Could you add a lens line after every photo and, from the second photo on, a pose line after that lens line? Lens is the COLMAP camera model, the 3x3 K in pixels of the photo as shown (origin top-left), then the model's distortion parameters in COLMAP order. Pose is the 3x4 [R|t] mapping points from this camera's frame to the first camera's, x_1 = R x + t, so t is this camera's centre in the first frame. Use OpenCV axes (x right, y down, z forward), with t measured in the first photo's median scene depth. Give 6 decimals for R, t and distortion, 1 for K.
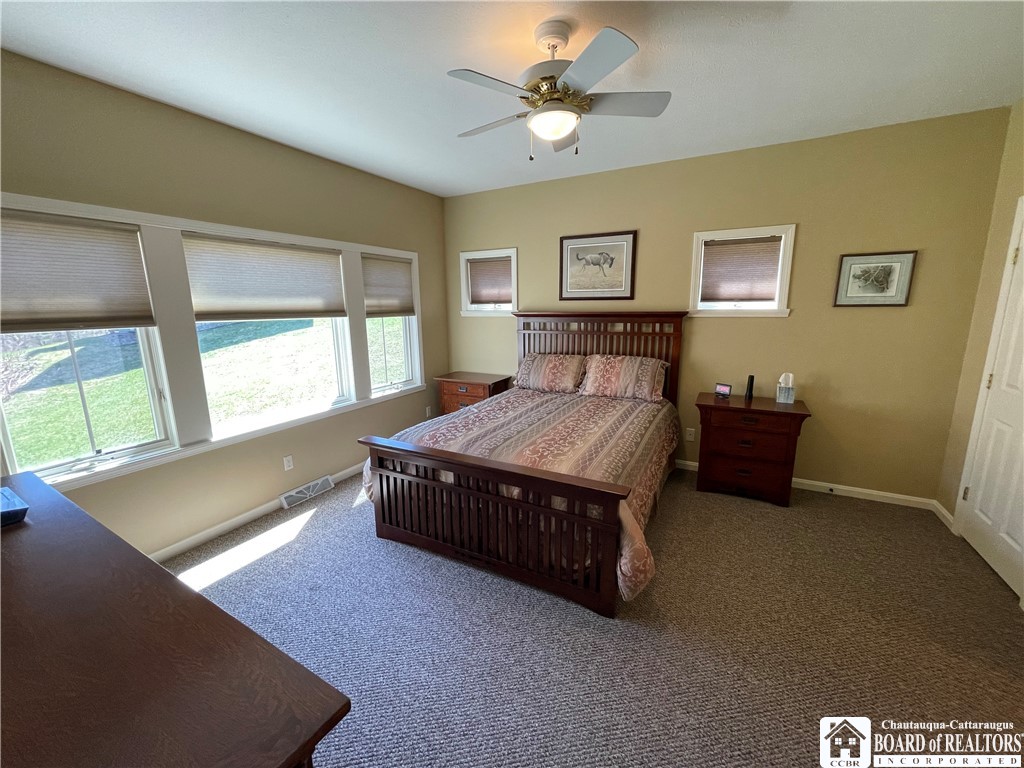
lens RADIAL K [[412.1, 0, 505.1], [0, 412.1, 388.2], [0, 0, 1]] dist [-0.001657, 0.000433]
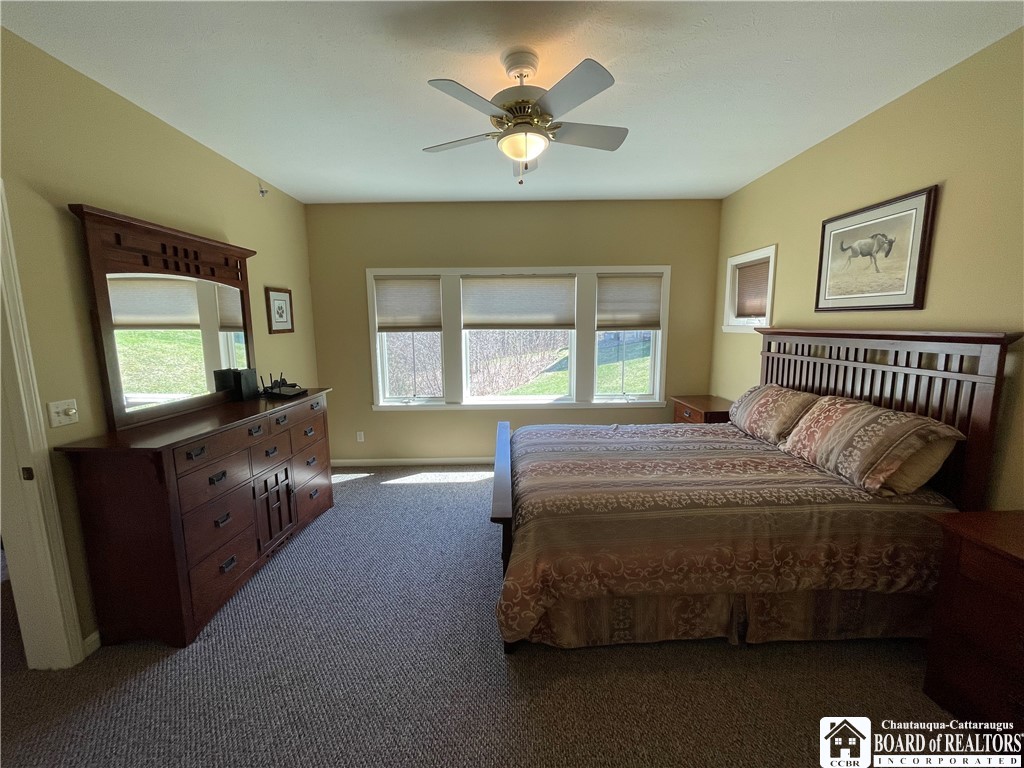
lens RADIAL K [[412.1, 0, 514.3], [0, 412.1, 387.1], [0, 0, 1]] dist [-0.001657, 0.000433]
pose [[0.490339, 0.140925, -0.860063, 0.532831], [-0.170800, 0.983242, 0.063732, -0.052429], [0.854632, 0.115648, 0.506192, 0.256535]]
